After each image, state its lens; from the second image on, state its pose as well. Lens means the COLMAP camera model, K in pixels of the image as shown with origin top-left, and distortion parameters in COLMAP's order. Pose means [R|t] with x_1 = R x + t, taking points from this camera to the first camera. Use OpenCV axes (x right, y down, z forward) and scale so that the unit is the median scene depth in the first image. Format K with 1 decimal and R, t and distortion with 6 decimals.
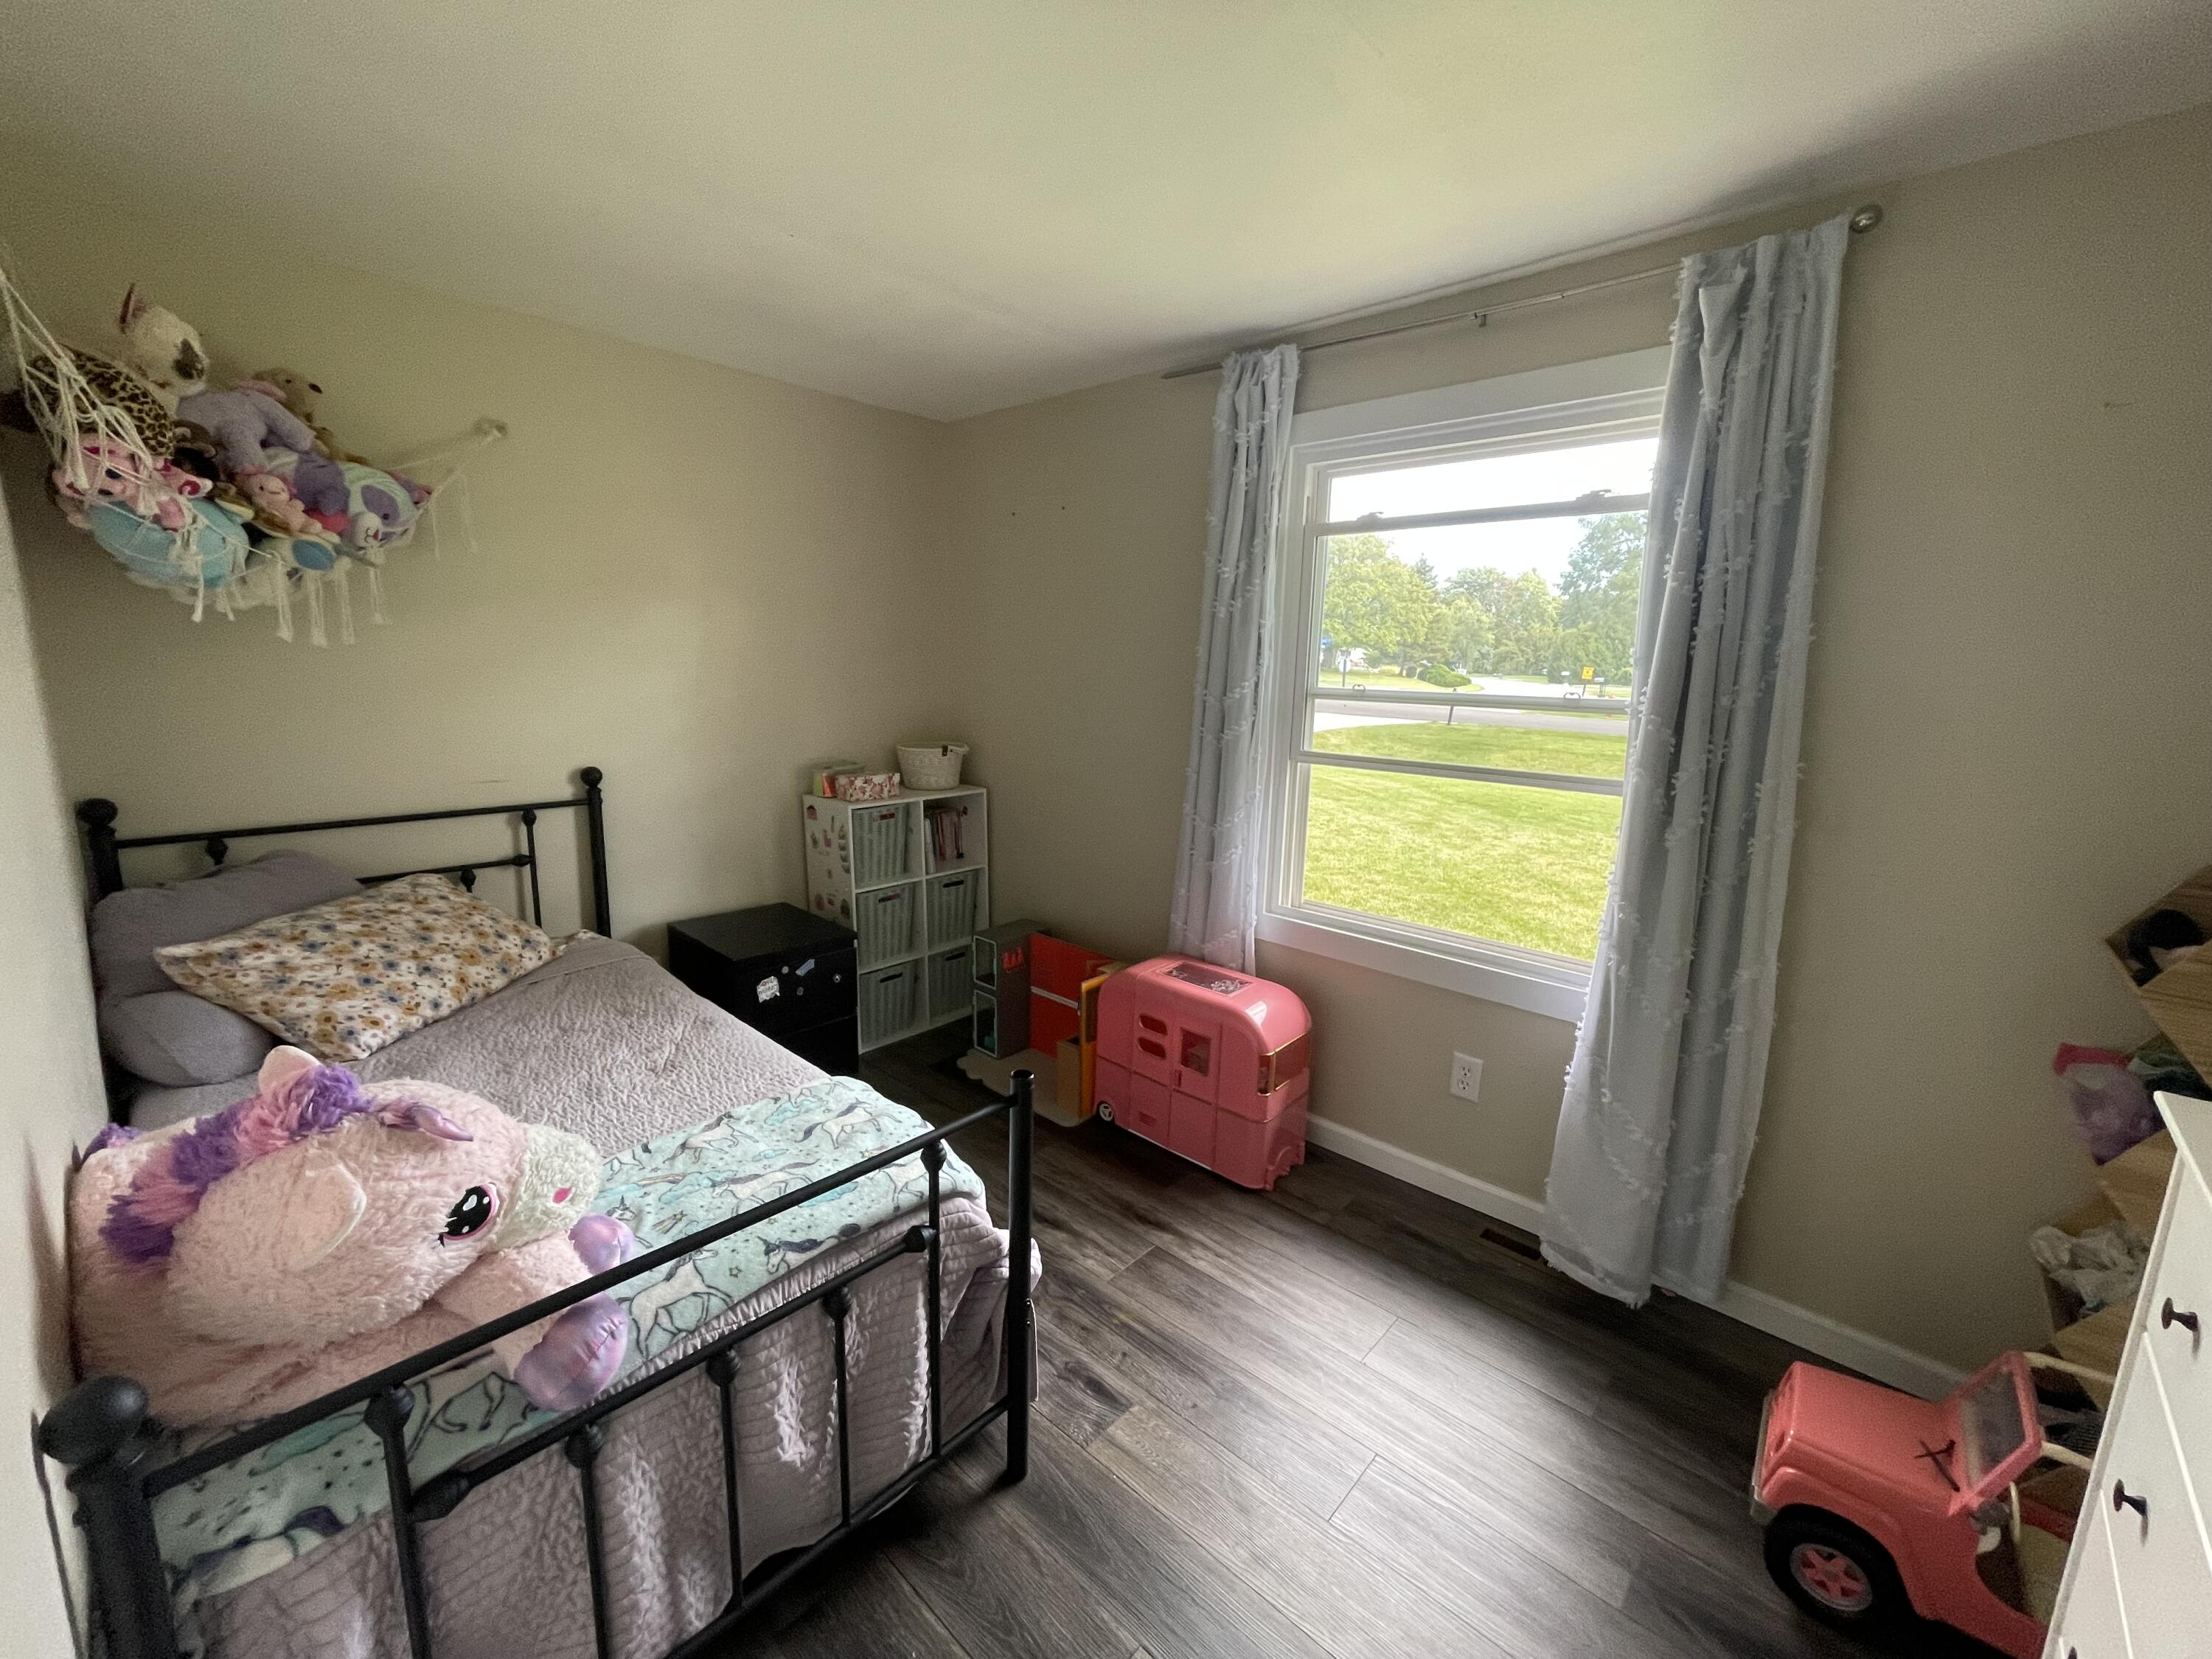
lens RADIAL K [[900.4, 0, 1095.4], [0, 900.4, 821.7], [0, 0, 1]] dist [-0.010156, -0.000230]
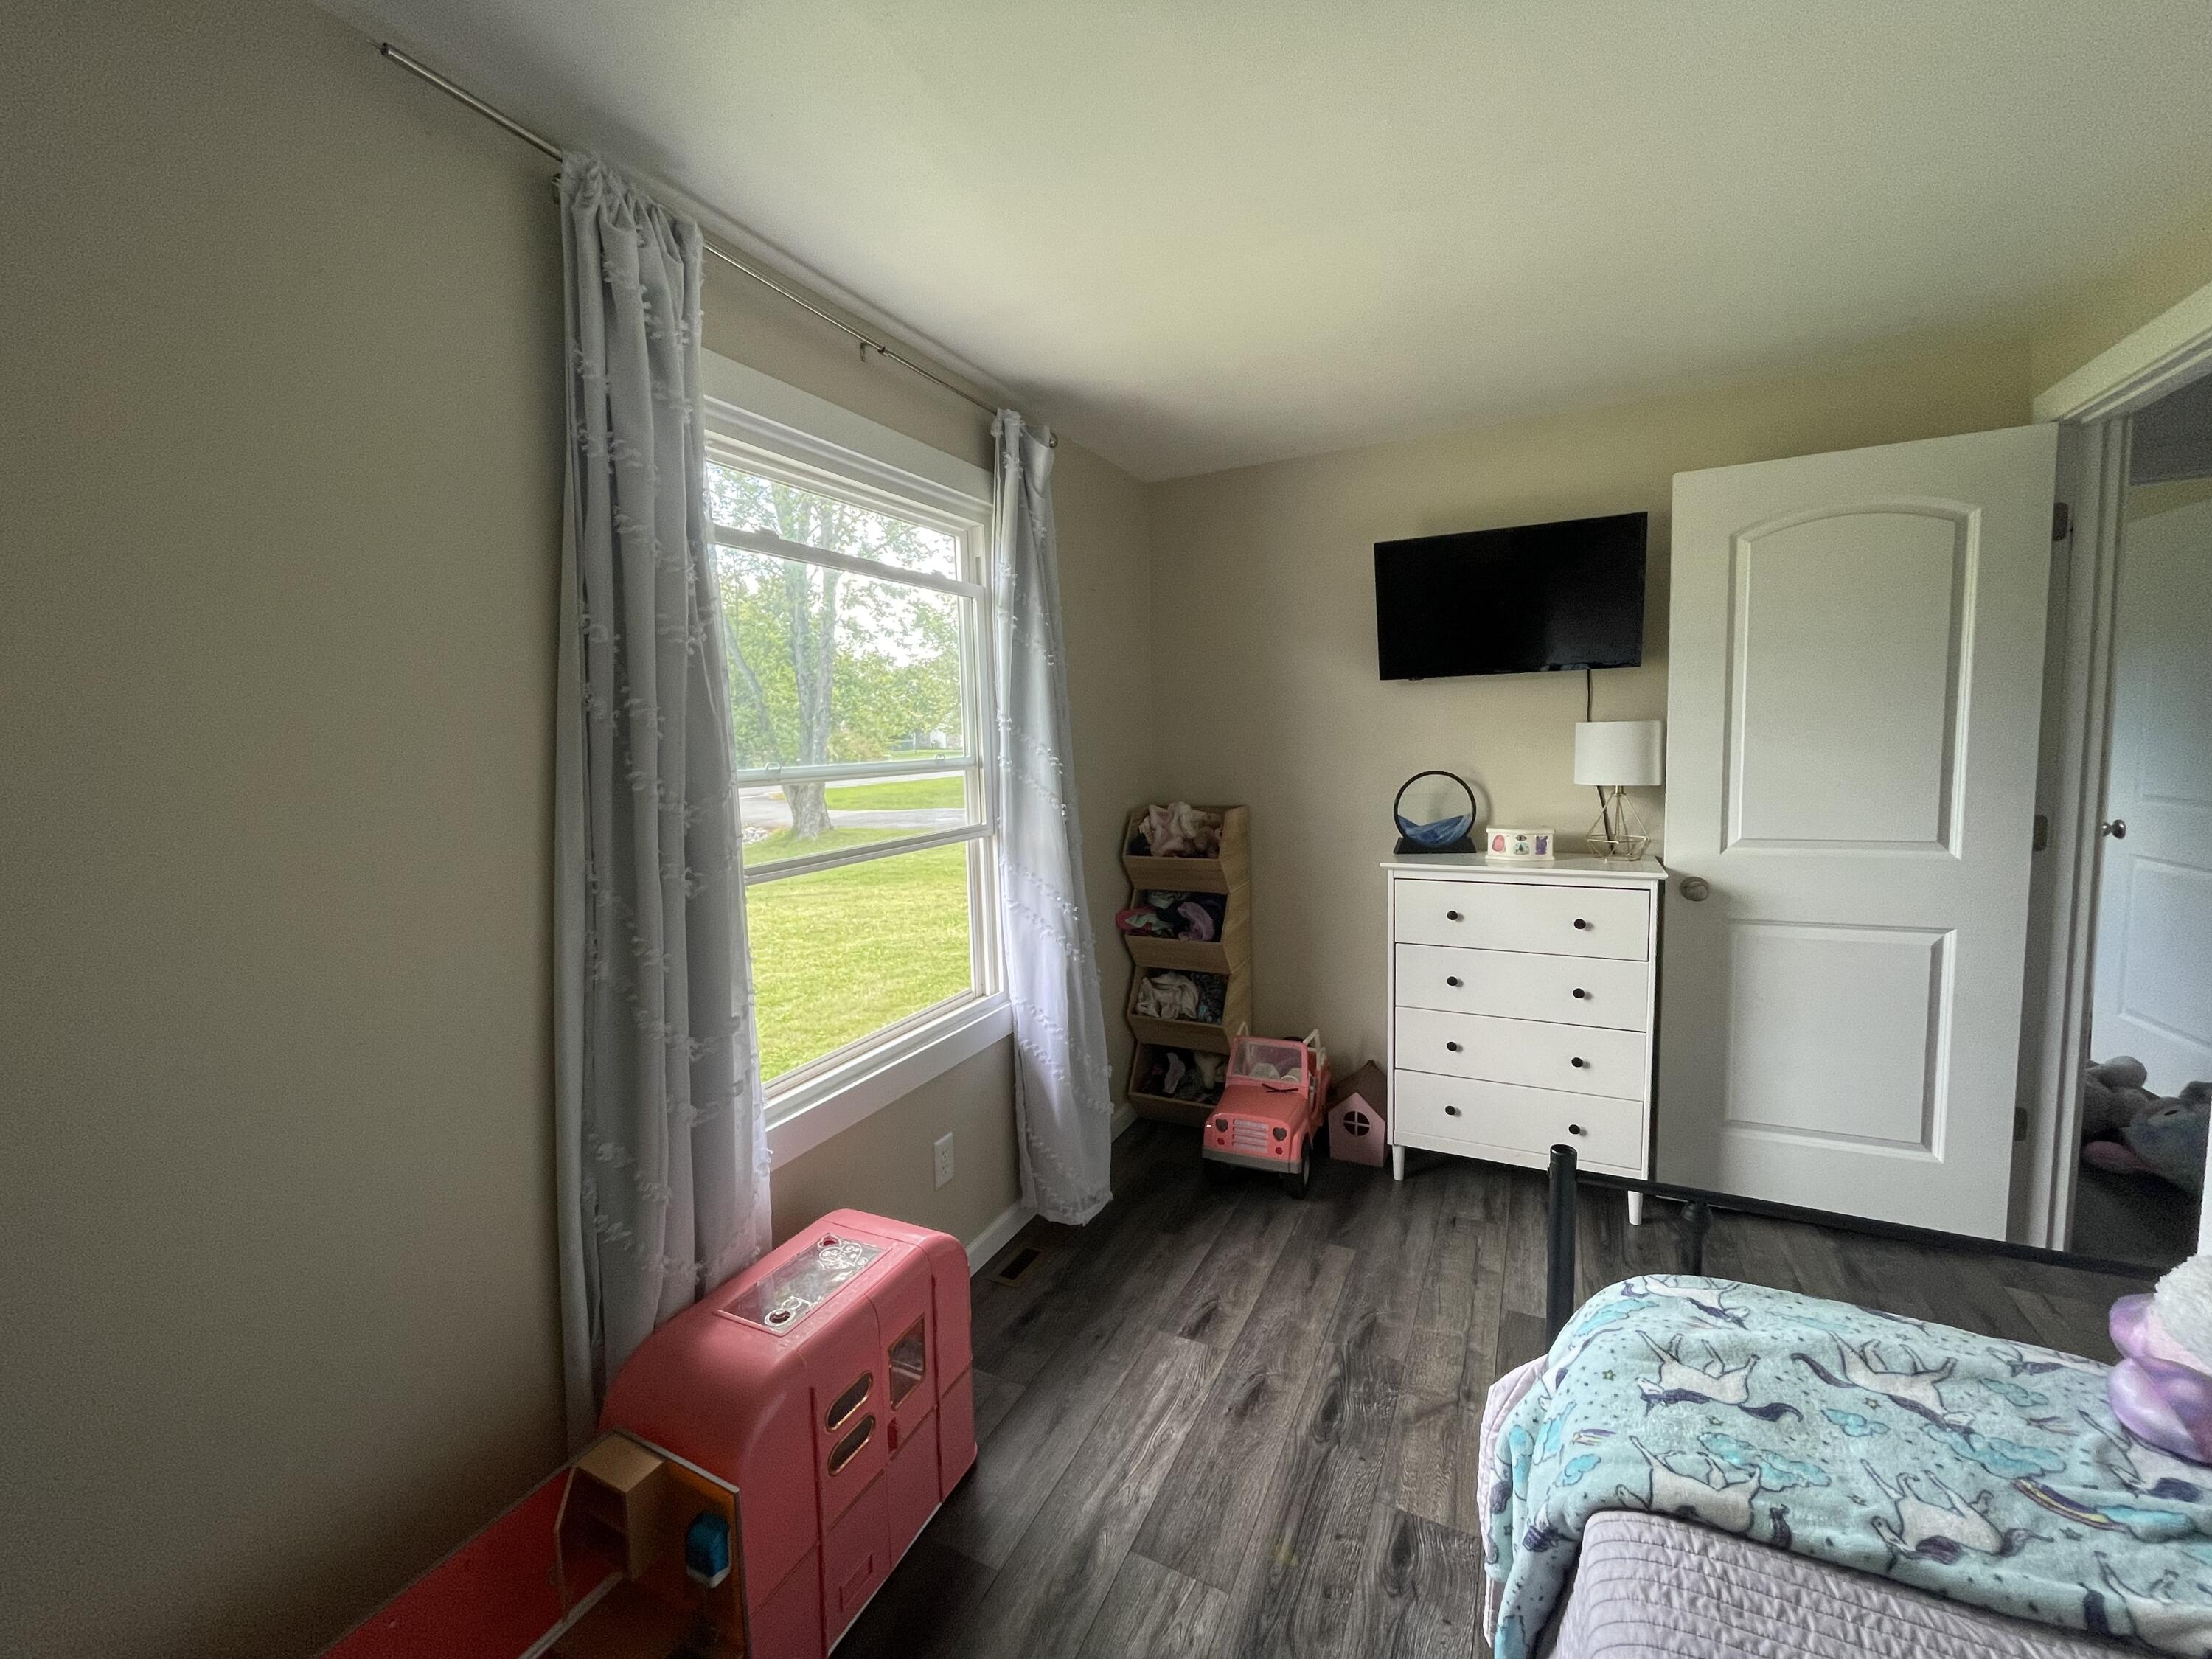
lens RADIAL K [[900.4, 0, 1095.4], [0, 900.4, 821.7], [0, 0, 1]] dist [-0.010156, -0.000230]
pose [[-0.284173, -0.106768, 0.952810, -0.657291], [0.193632, 0.966912, 0.166098, -0.247874], [-0.939017, 0.231695, -0.254097, 1.329413]]
